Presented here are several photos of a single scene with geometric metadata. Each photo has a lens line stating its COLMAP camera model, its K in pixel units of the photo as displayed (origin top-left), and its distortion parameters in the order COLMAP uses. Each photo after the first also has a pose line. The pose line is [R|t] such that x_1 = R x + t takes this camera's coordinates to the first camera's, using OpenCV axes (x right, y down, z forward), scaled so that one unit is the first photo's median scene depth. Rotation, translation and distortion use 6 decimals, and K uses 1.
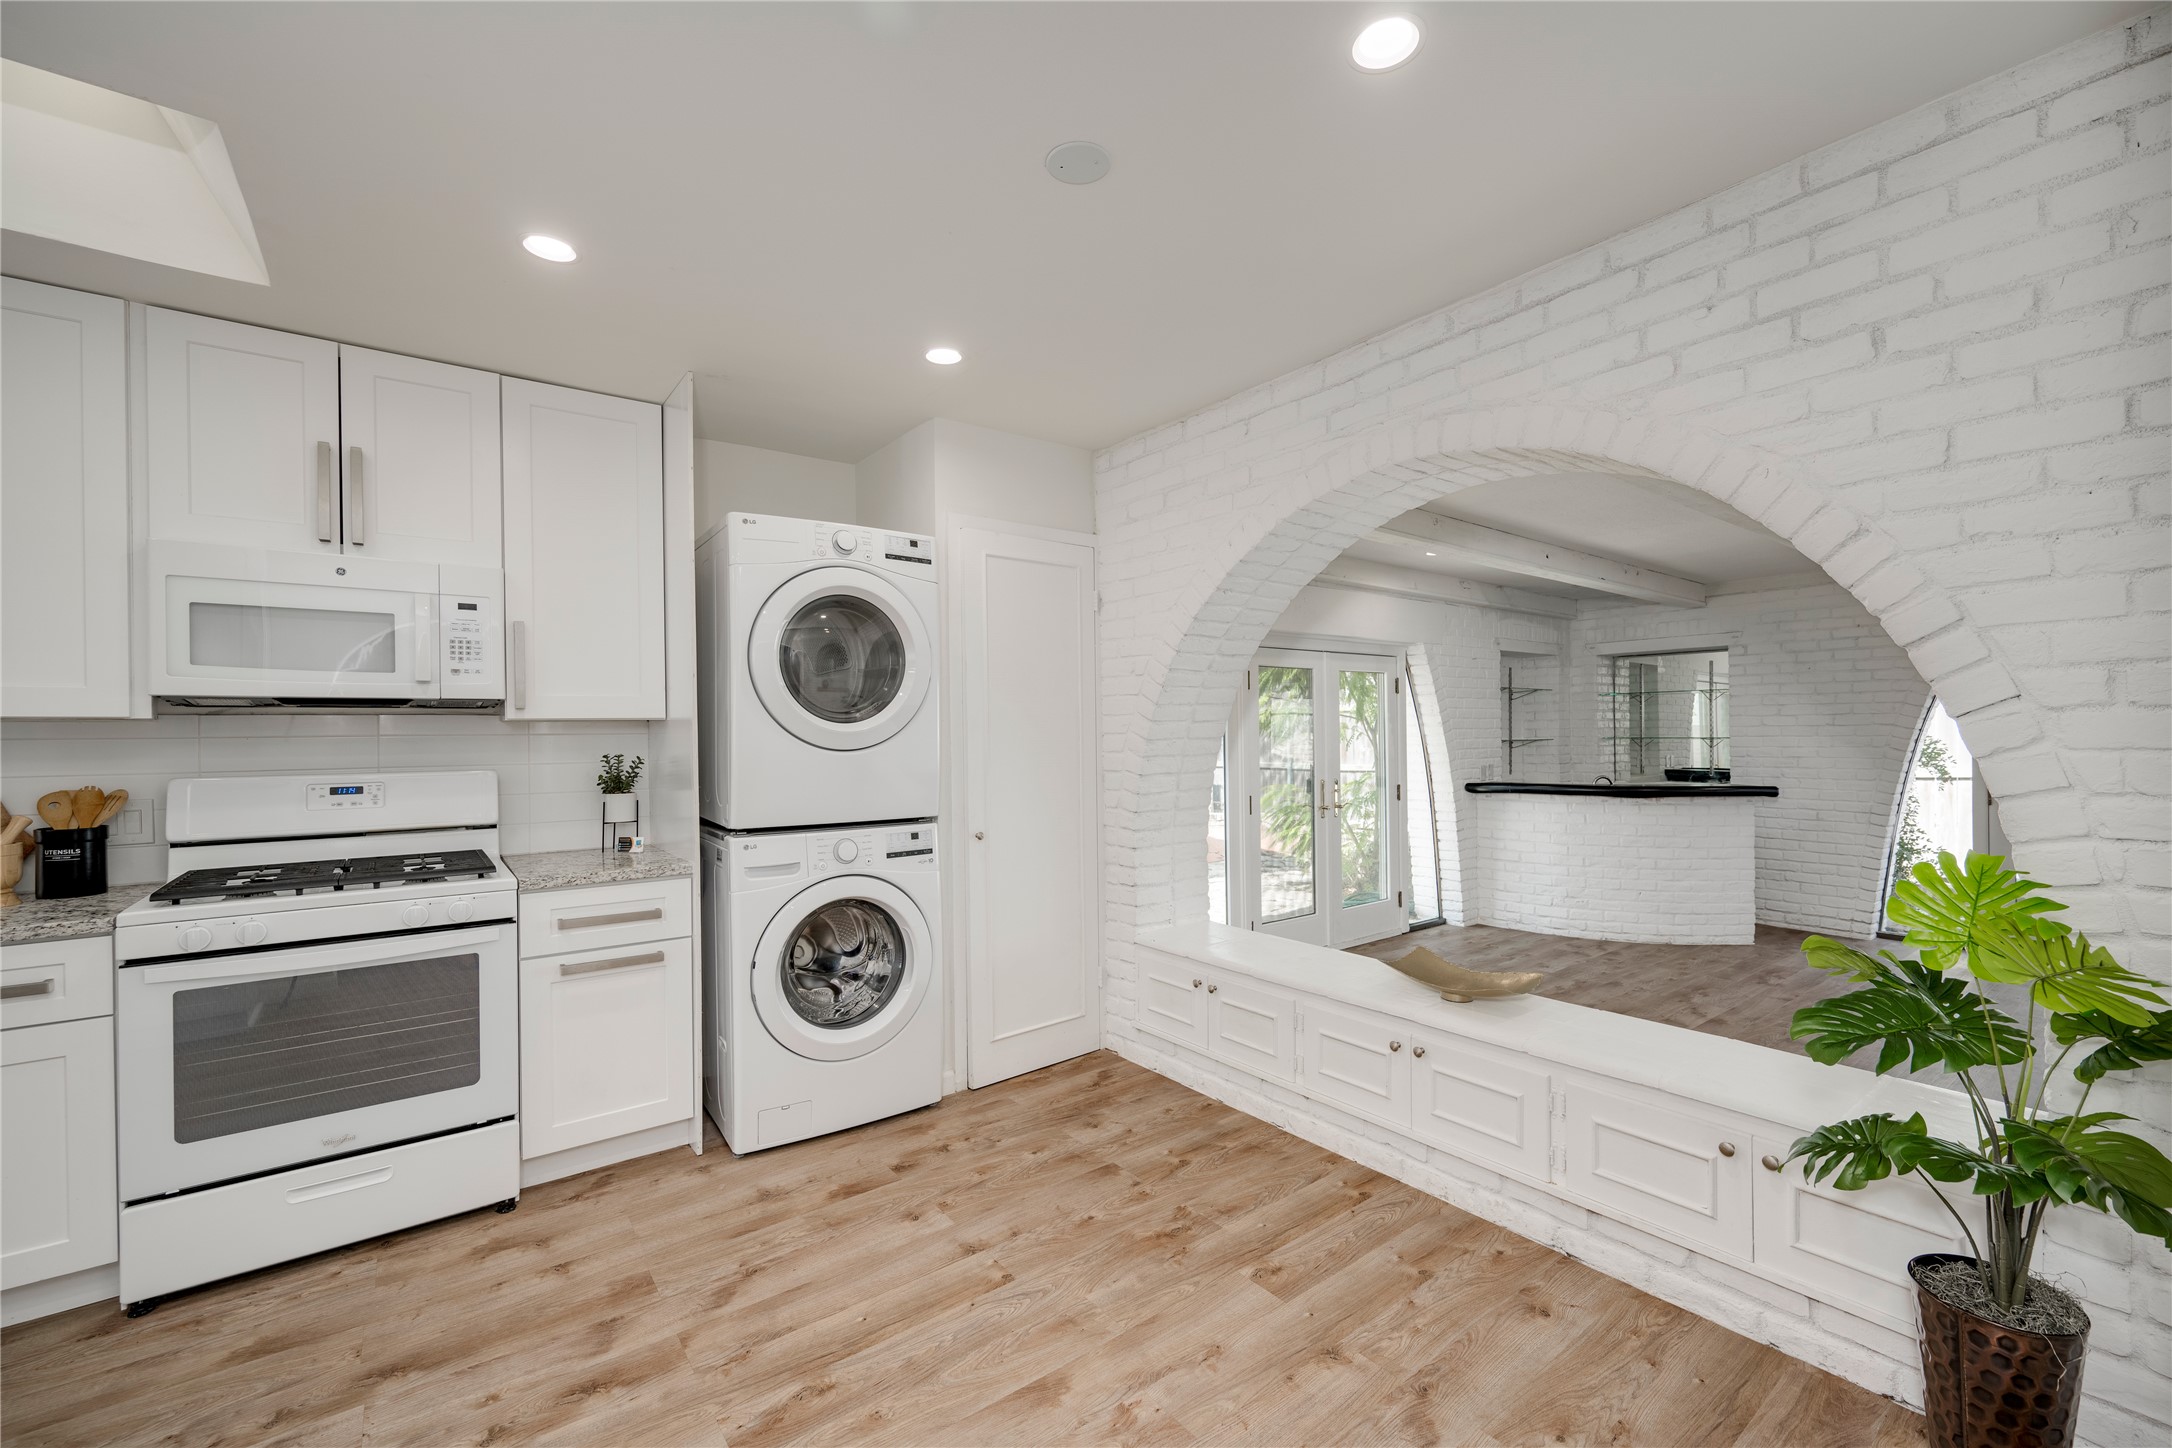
lens RADIAL K [[910.5, 0, 1086.0], [0, 910.5, 724.0], [0, 0, 1]] dist [0.000208, 0.000132]
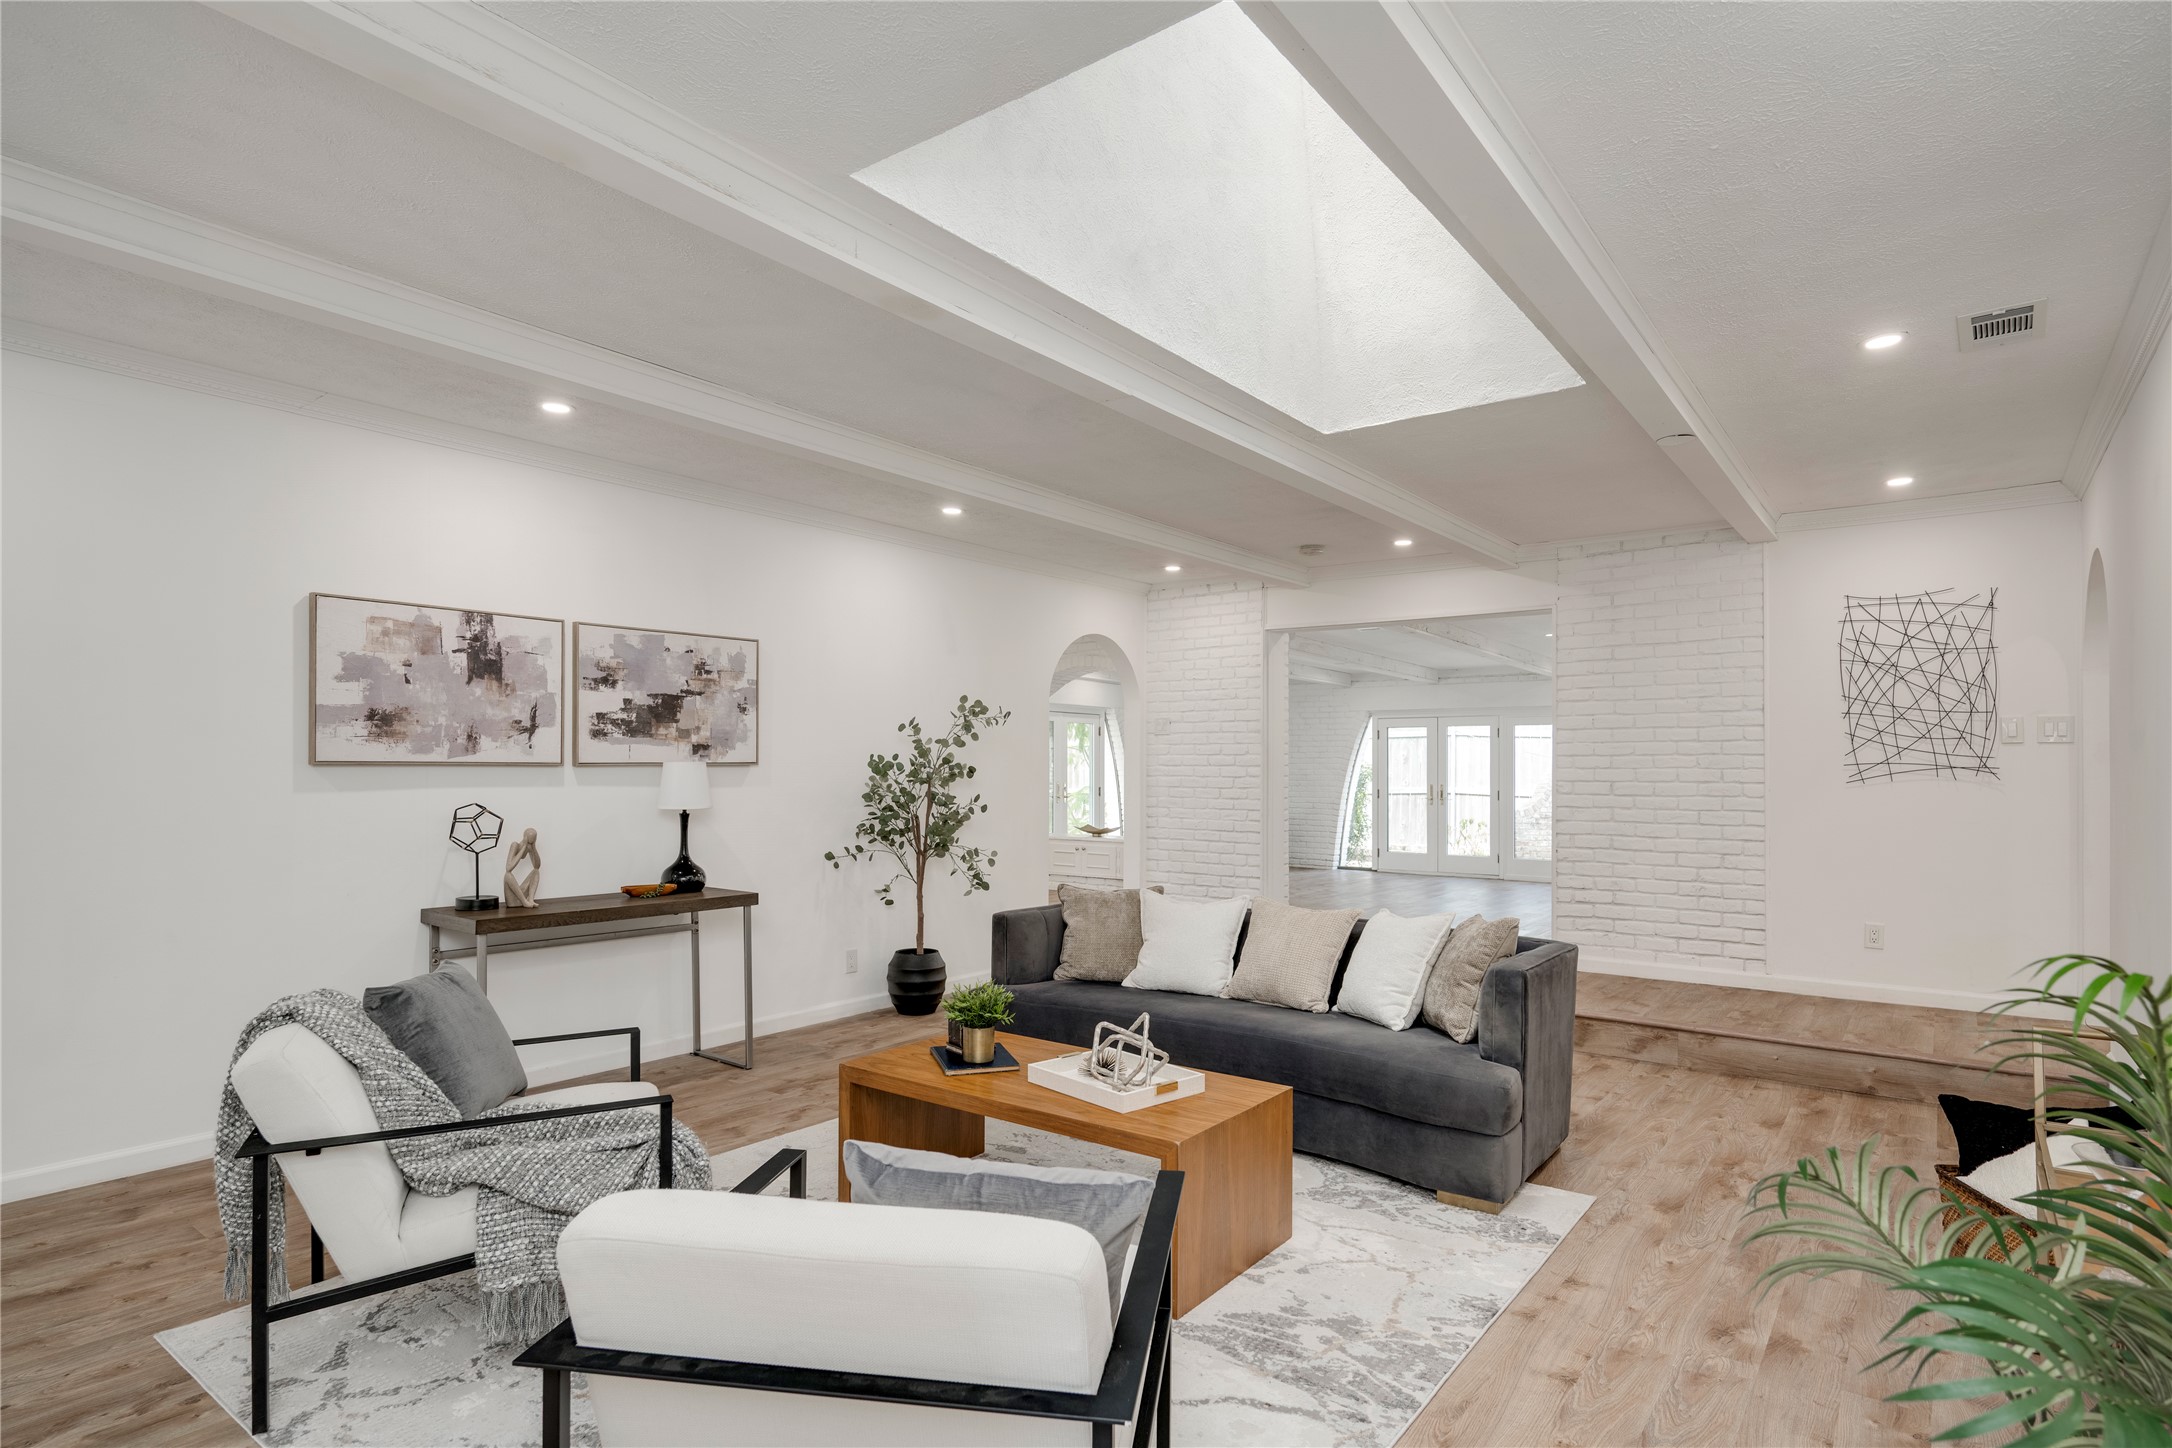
lens RADIAL K [[1104.3, 0, 1090.1], [0, 1104.3, 769.4], [0, 0, 1]] dist [-0.001448, -0.000264]
pose [[0.962123, 0.013135, 0.272298, -0.619176], [-0.015214, 0.999869, 0.005523, 0.048962], [-0.272190, -0.009456, 0.962197, -2.526758]]
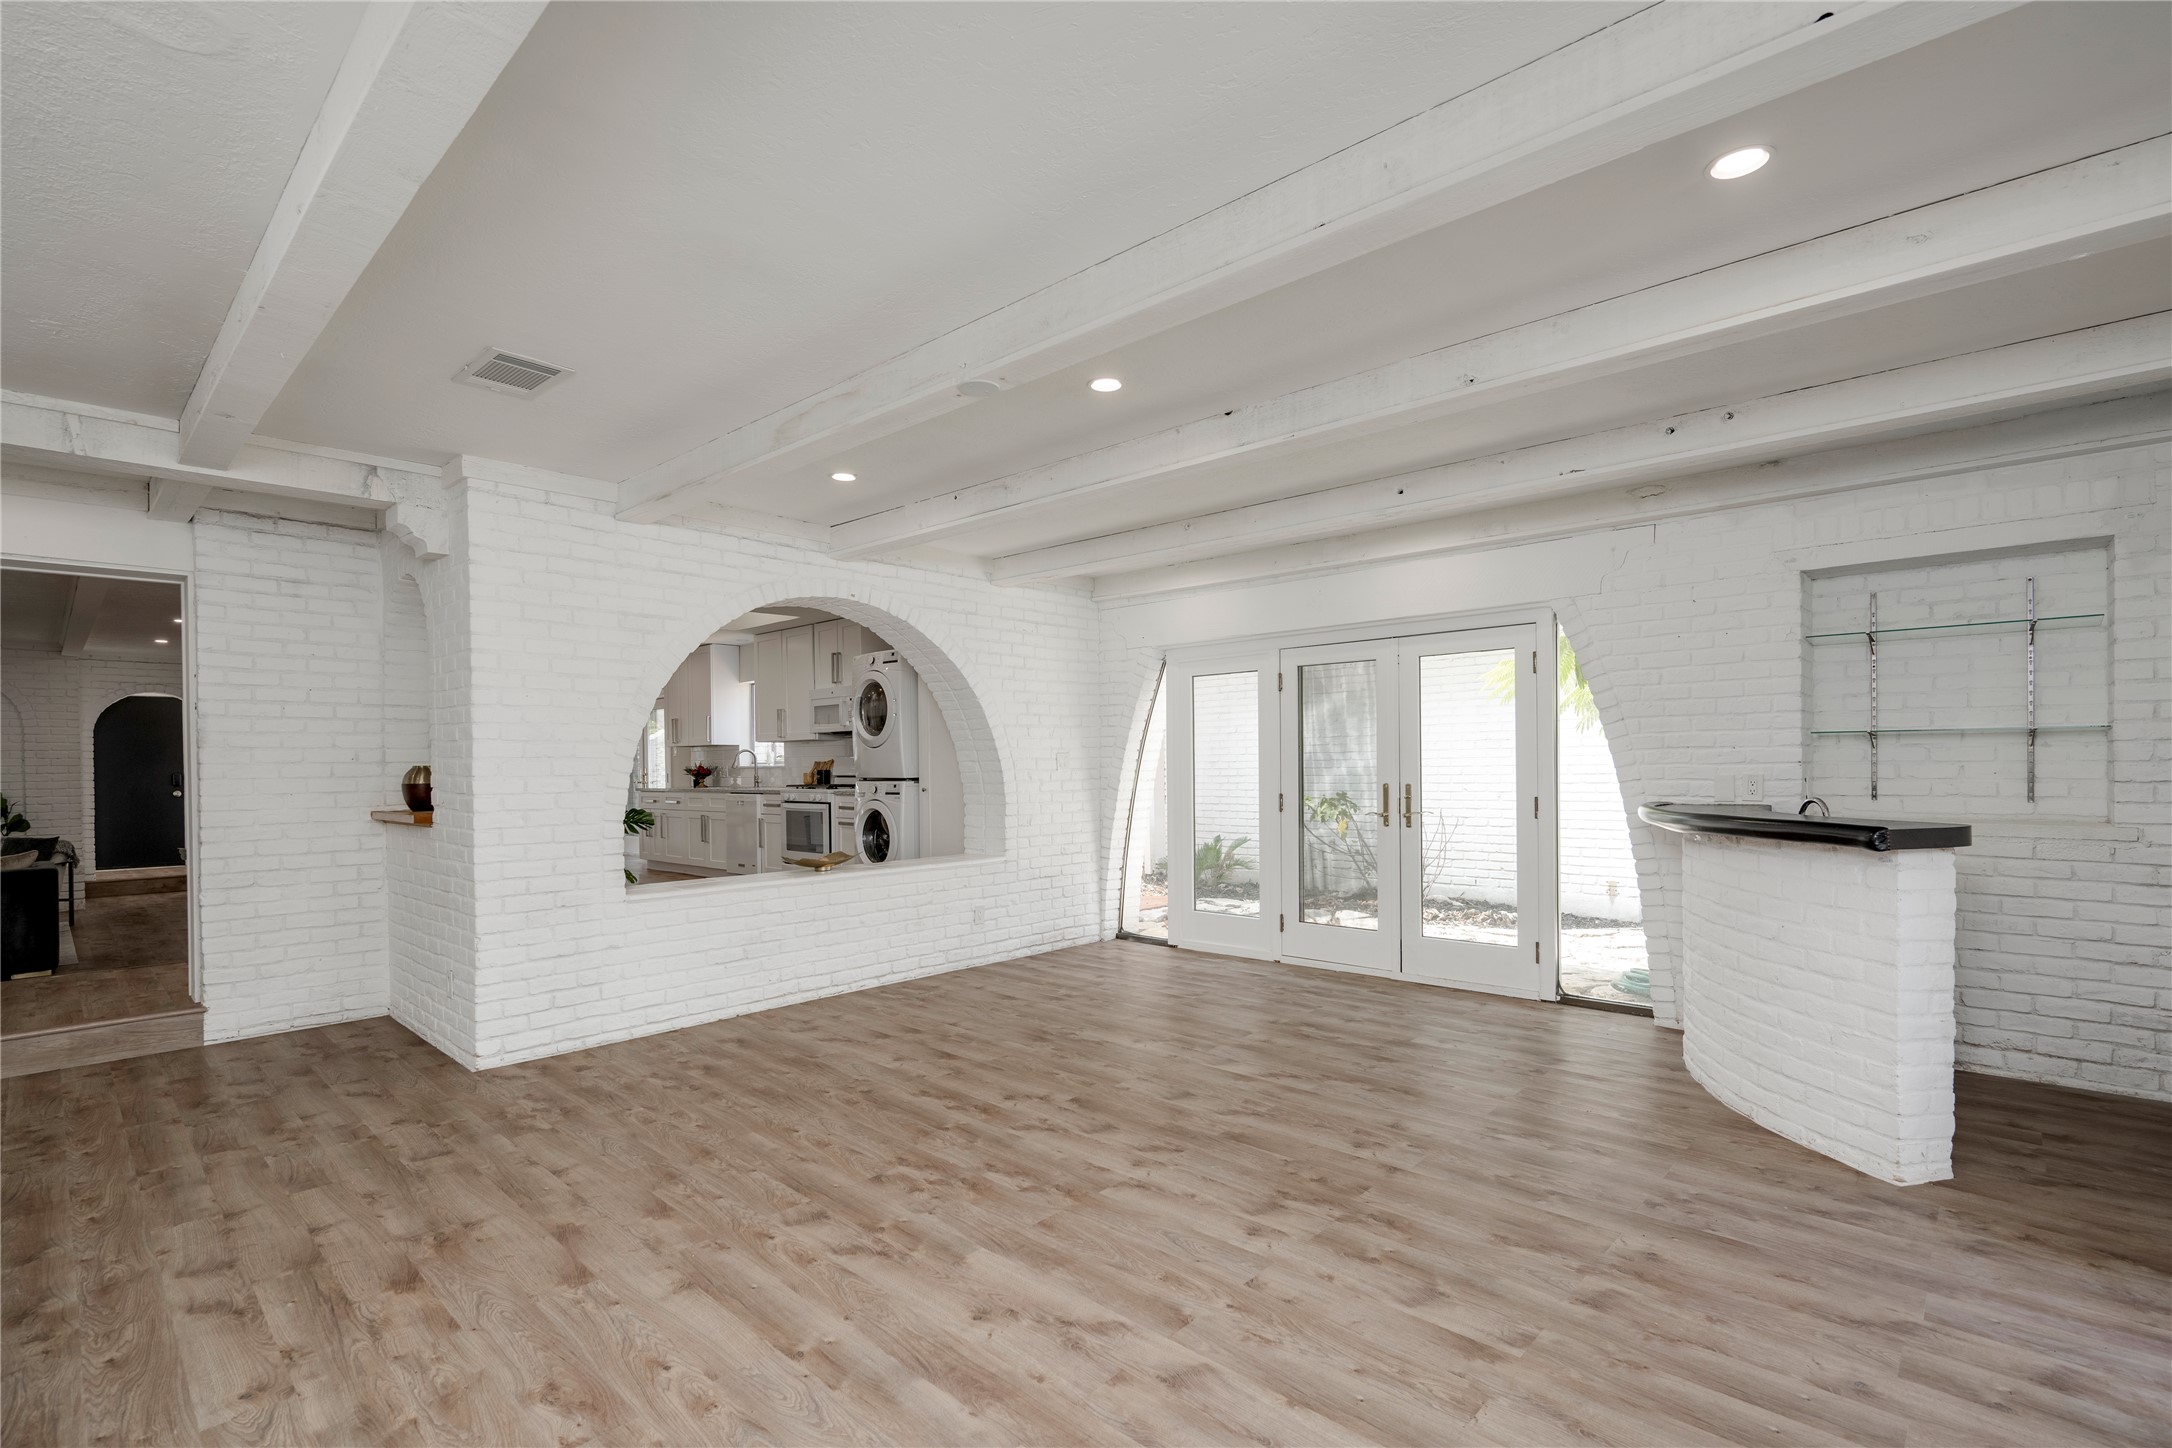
lens RADIAL K [[969.9, 0, 1117.4], [0, 969.9, 751.5], [0, 0, 1]] dist [-0.000409, 0.000334]
pose [[0.212583, 0.006589, -0.977121, 2.255454], [0.021504, 0.999704, 0.011420, 0.023926], [0.976906, -0.023440, 0.212378, 1.045265]]
